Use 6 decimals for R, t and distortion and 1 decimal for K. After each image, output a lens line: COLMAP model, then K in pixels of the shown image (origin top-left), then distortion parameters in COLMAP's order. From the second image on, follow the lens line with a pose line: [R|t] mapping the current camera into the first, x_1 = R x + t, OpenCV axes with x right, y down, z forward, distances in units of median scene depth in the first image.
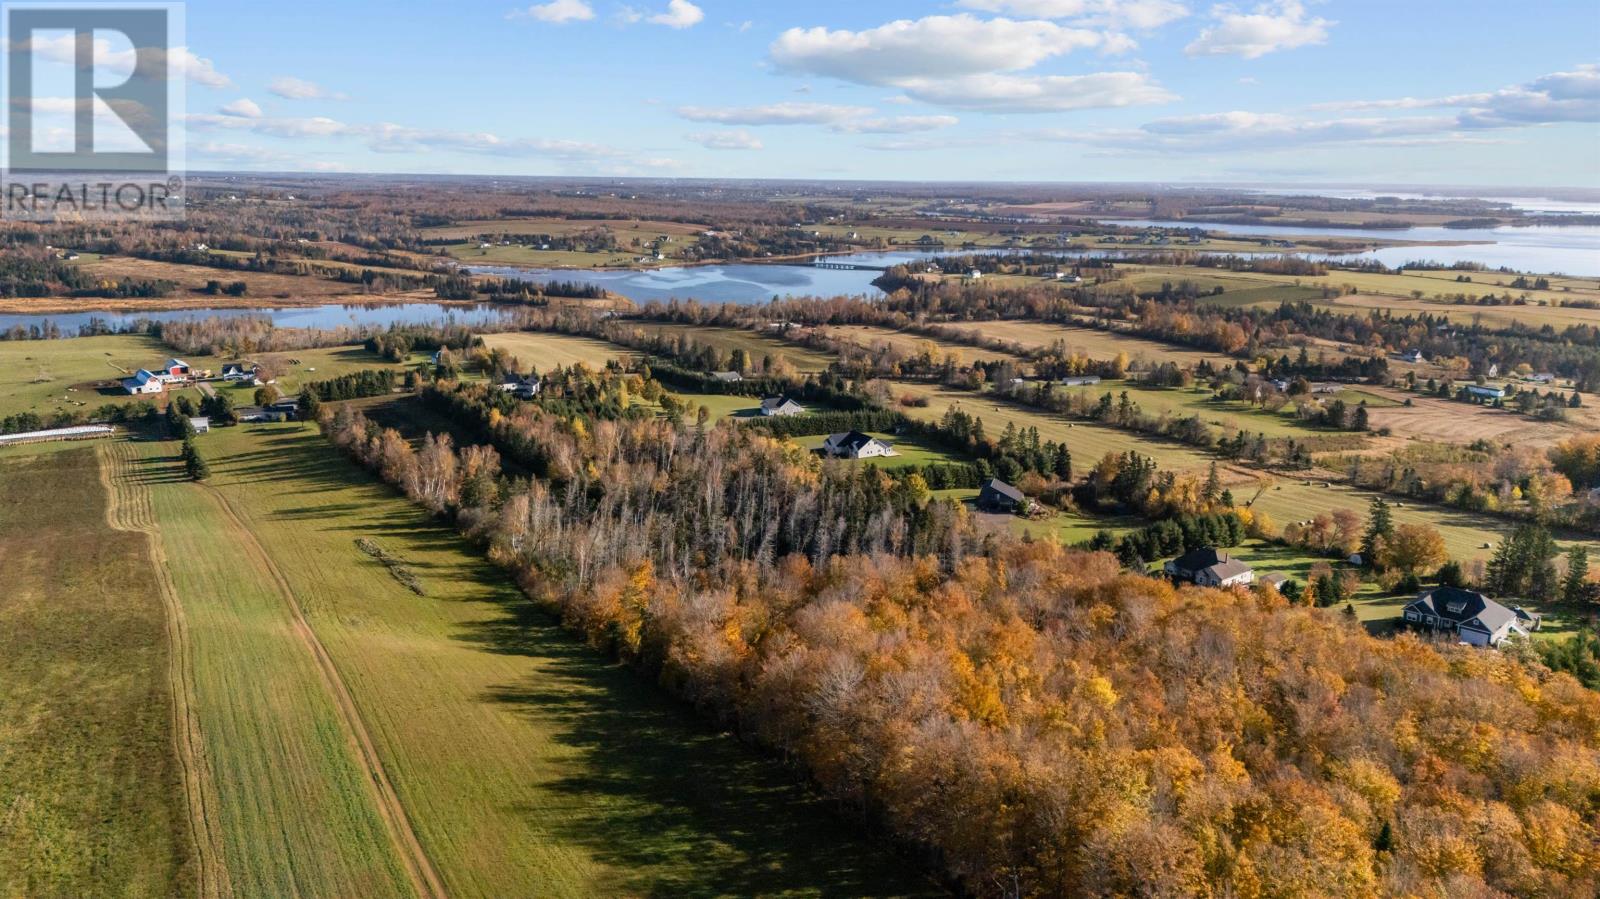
lens RADIAL K [[1175.9, 0, 818.6], [0, 1175.9, 421.3], [0, 0, 1]] dist [0.084781, -0.085819]
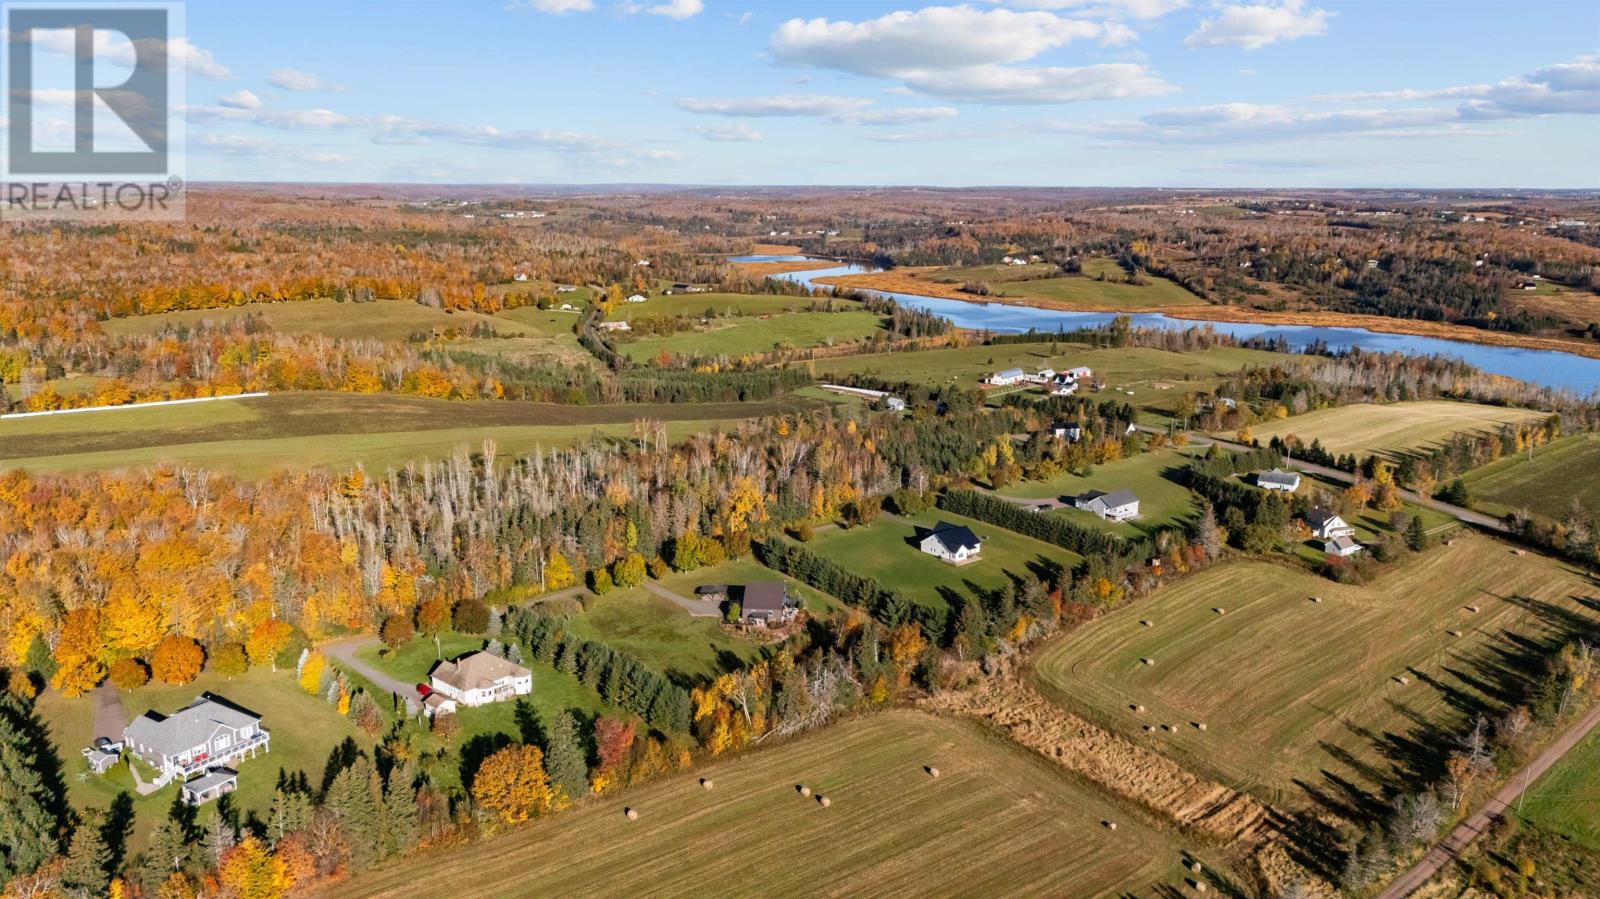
lens RADIAL K [[1175.9, 0, 794.0], [0, 1175.9, 458.0], [0, 0, 1]] dist [0.084781, -0.085819]
pose [[0.168042, 0.214757, -0.962102, 0.277753], [-0.203116, 0.962582, 0.179388, -0.056874], [0.964627, 0.165274, 0.205375, 0.235765]]
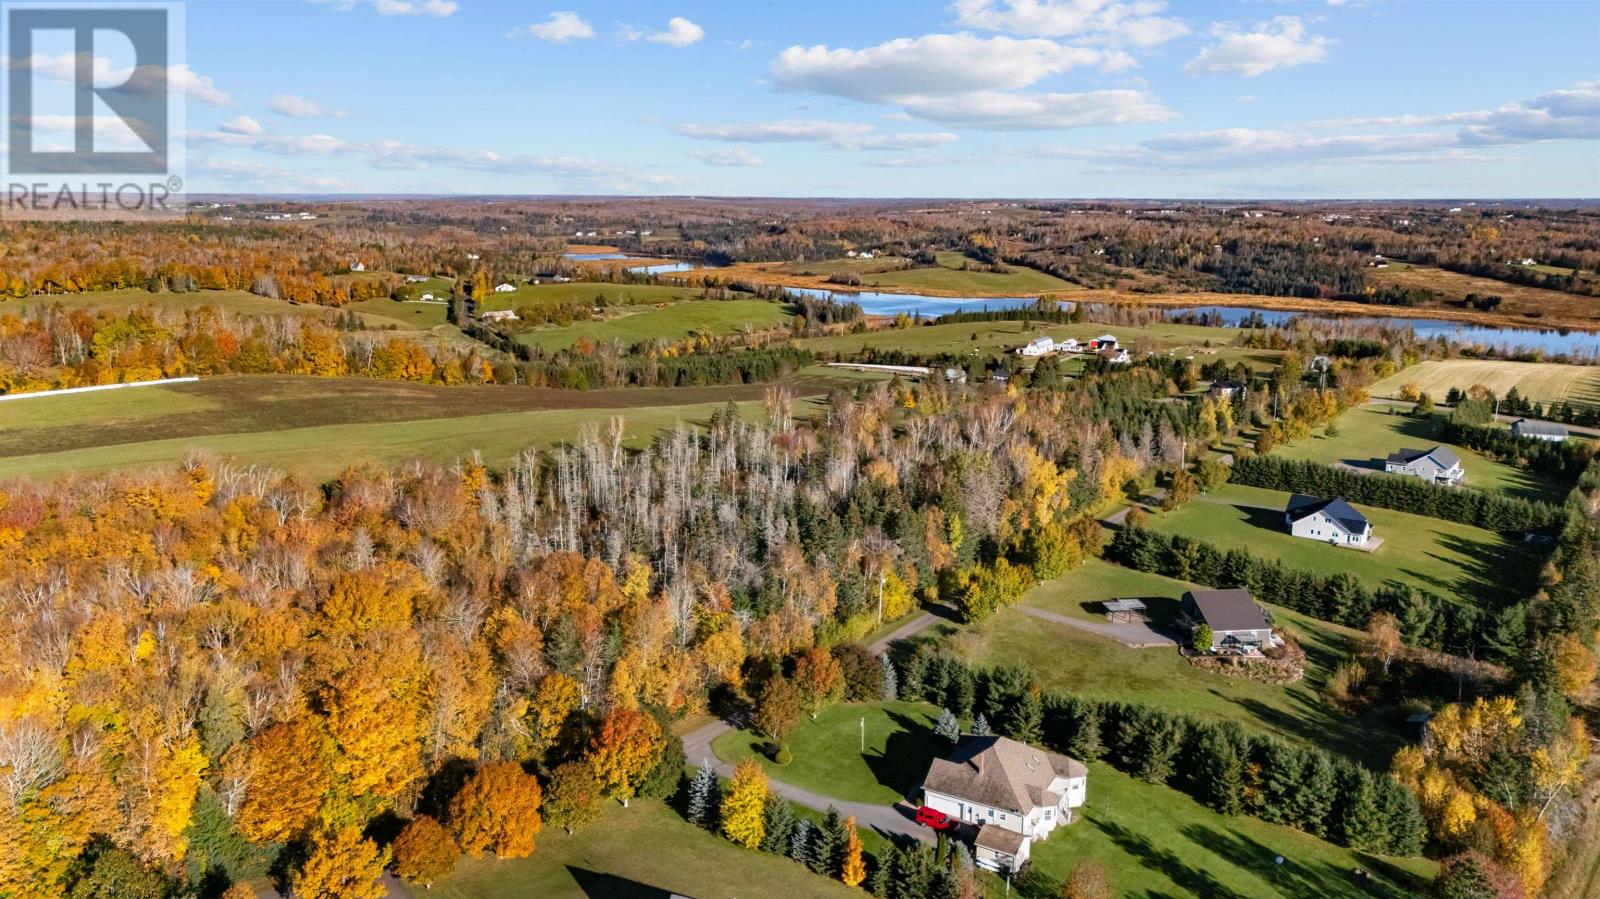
lens RADIAL K [[1175.9, 0, 794.2], [0, 1175.9, 448.9], [0, 0, 1]] dist [0.084781, -0.085819]
pose [[0.363631, 0.184534, -0.913083, 0.170062], [-0.187806, 0.974579, 0.122170, -0.013913], [0.912415, 0.127057, 0.389043, 0.163127]]
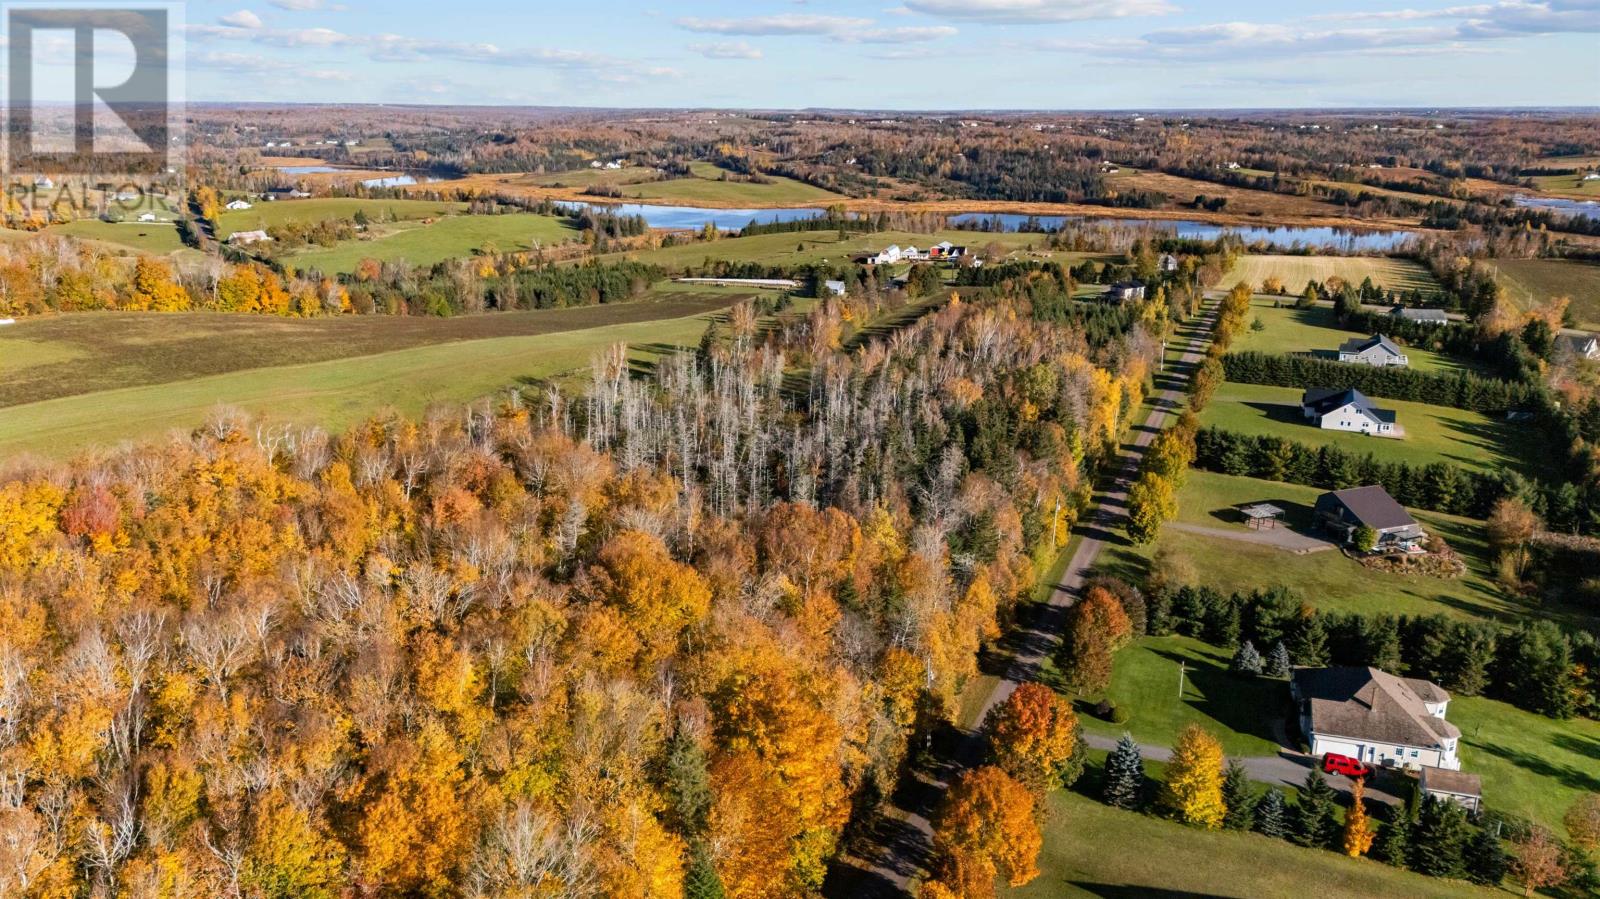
lens RADIAL K [[1175.9, 0, 796.5], [0, 1175.9, 451.0], [0, 0, 1]] dist [0.084781, -0.085819]
pose [[0.582146, 0.217155, -0.783549, 0.125993], [-0.161388, 0.975362, 0.150410, -0.002709], [0.796906, 0.038895, 0.602849, 0.122923]]
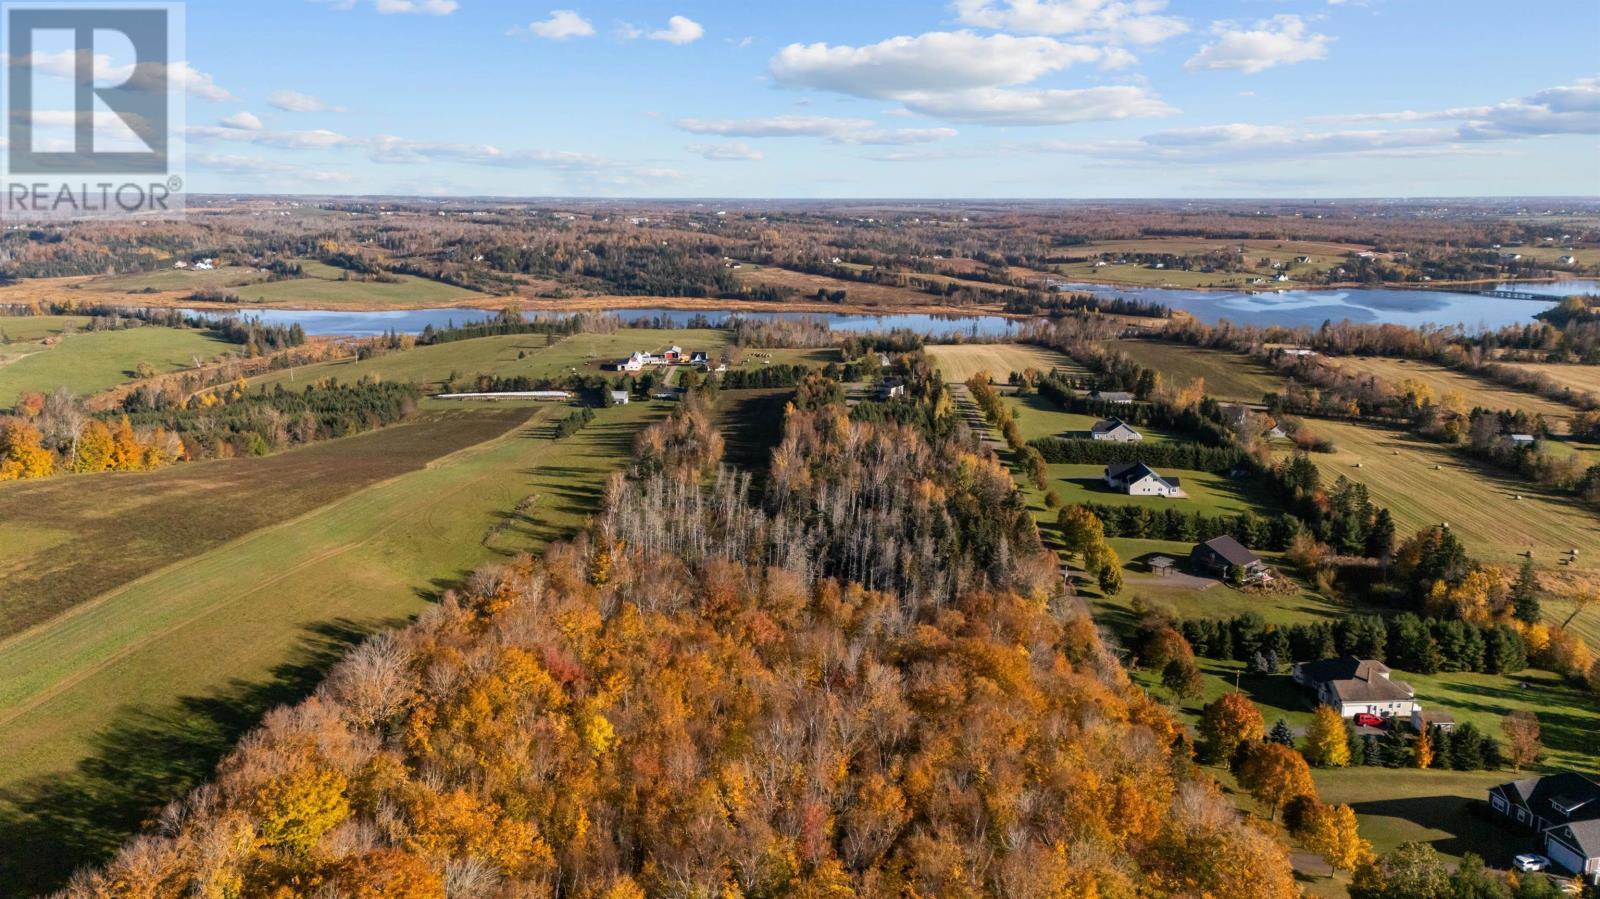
lens RADIAL K [[1175.9, 0, 801.5], [0, 1175.9, 458.1], [0, 0, 1]] dist [0.084781, -0.085819]
pose [[0.833553, 0.111746, -0.541020, 0.098205], [-0.106062, 0.993481, 0.041790, -0.001865], [0.542162, 0.022548, 0.839971, 0.047400]]
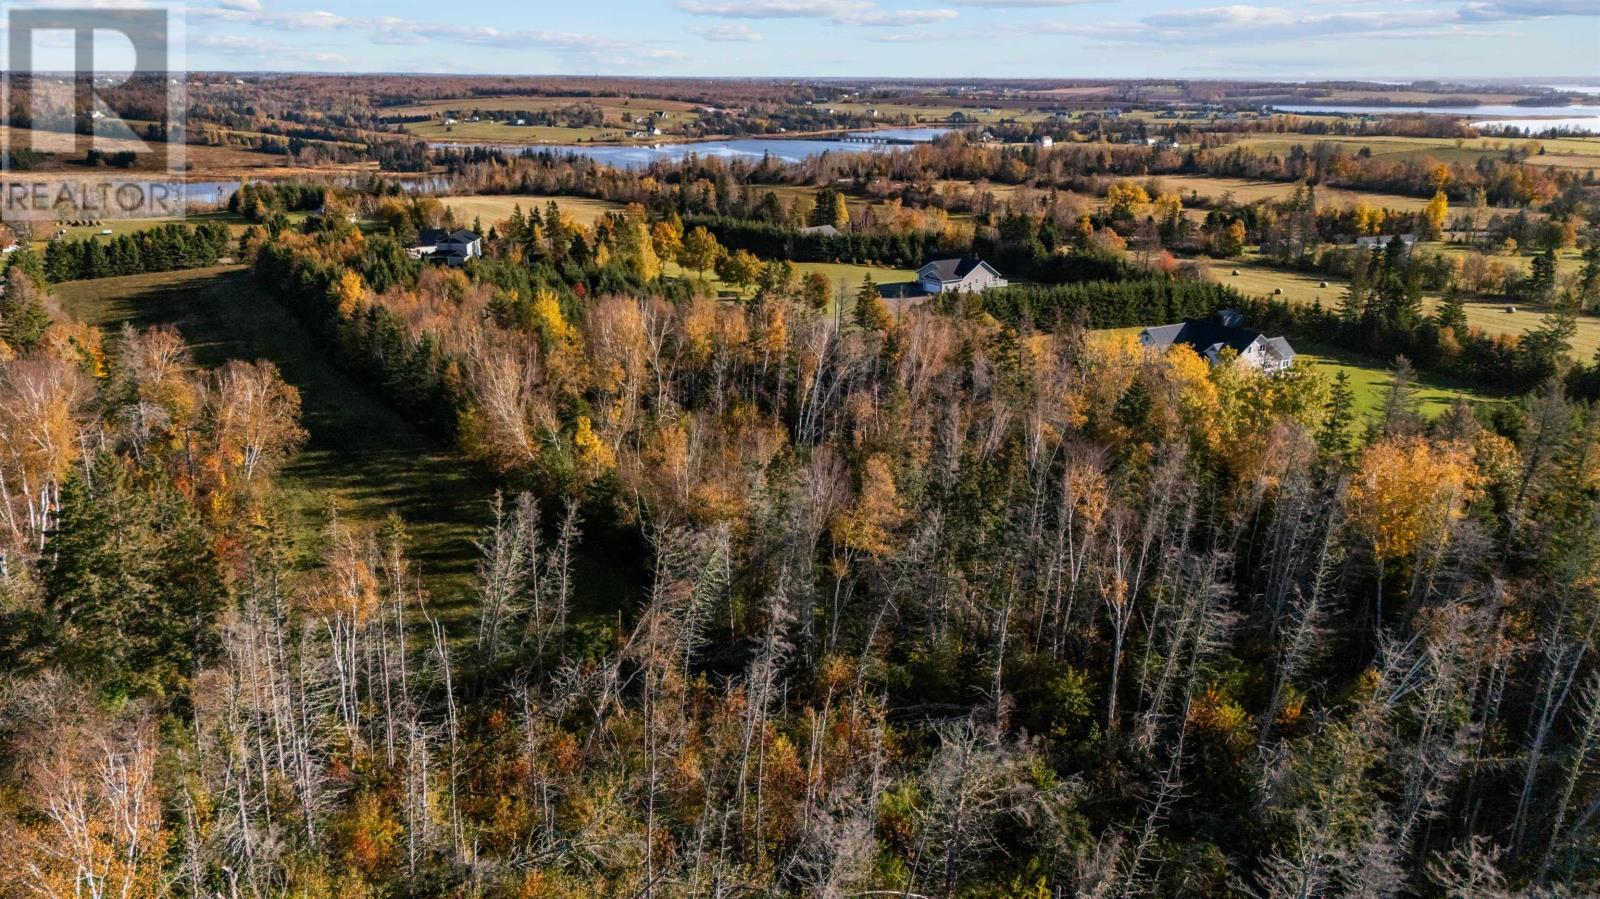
lens RADIAL K [[1186.2, 0, 808.5], [0, 1186.2, 432.1], [0, 0, 1]] dist [0.046143, -0.026961]
pose [[0.999954, -0.009400, -0.002118, -0.036922], [0.009547, 0.996266, 0.085808, 0.003587], [0.001304, -0.085824, 0.996309, 0.190789]]
